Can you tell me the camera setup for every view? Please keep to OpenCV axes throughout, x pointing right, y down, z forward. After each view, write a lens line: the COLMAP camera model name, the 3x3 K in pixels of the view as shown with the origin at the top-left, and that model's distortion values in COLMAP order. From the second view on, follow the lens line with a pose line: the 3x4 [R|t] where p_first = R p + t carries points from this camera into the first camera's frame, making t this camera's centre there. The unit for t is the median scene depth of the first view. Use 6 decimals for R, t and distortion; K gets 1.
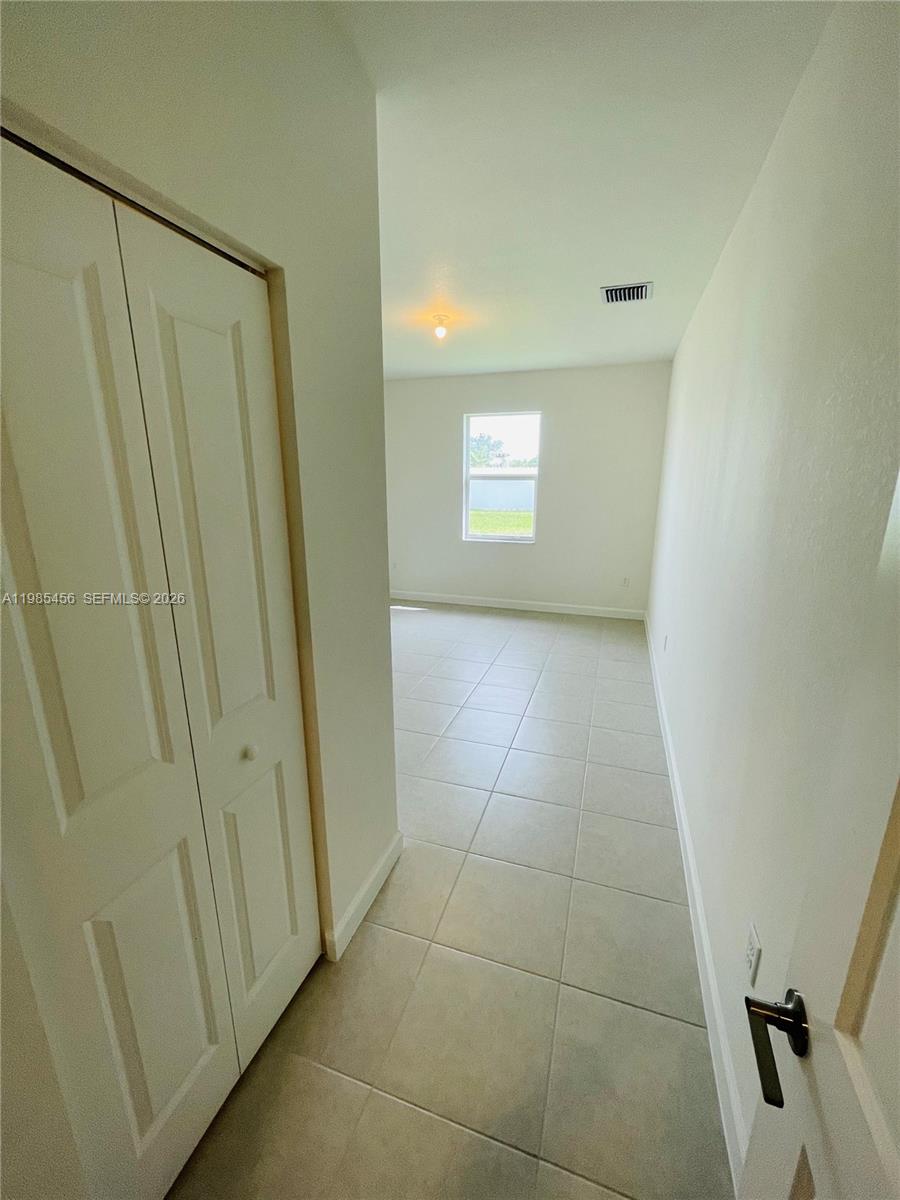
lens RADIAL K [[486.1, 0, 446.4], [0, 486.1, 597.2], [0, 0, 1]] dist [-0.009285, 0.000201]
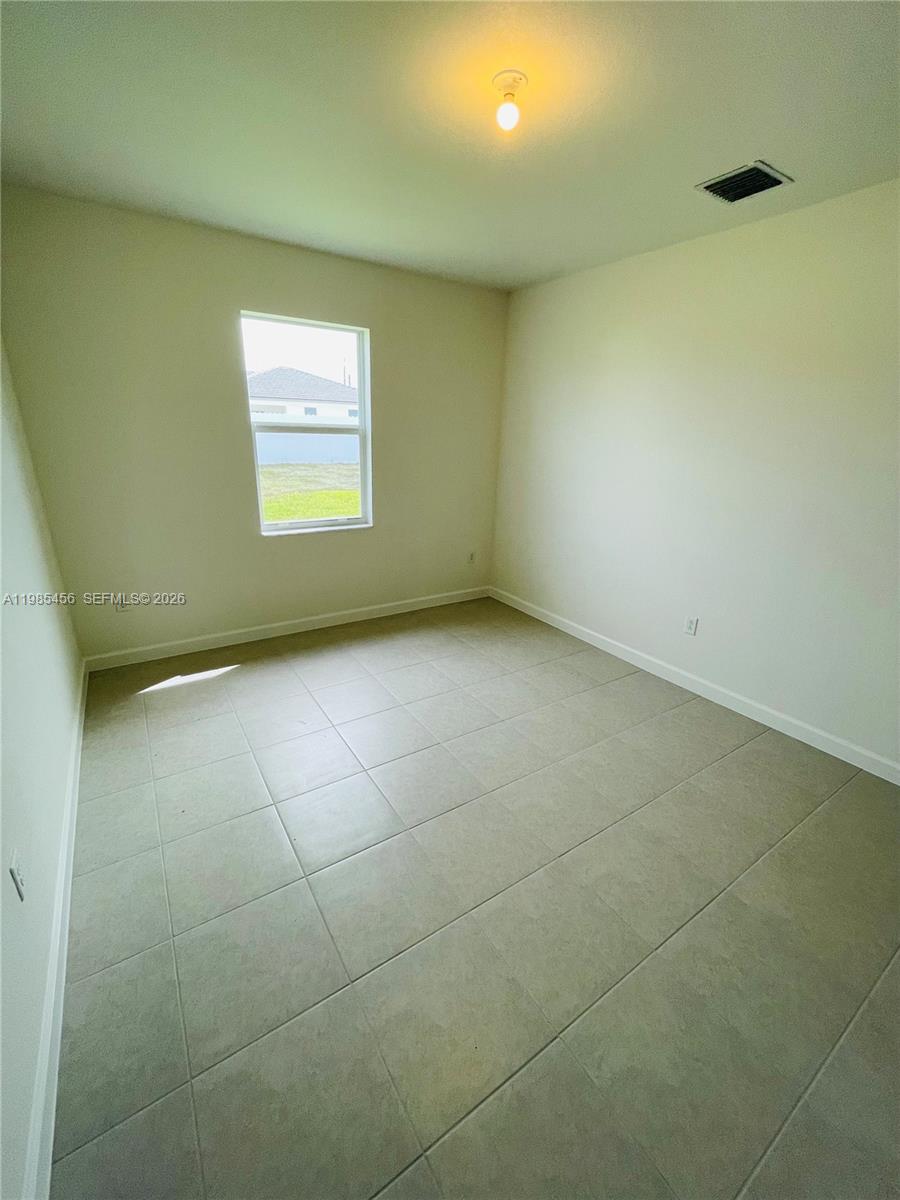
lens RADIAL K [[486.1, 0, 446.4], [0, 486.1, 597.2], [0, 0, 1]] dist [-0.009285, 0.000201]
pose [[0.611458, -0.236005, 0.755262, -0.307815], [0.160729, 0.971631, 0.173490, -0.115273], [-0.774781, 0.015311, 0.632045, 0.467172]]
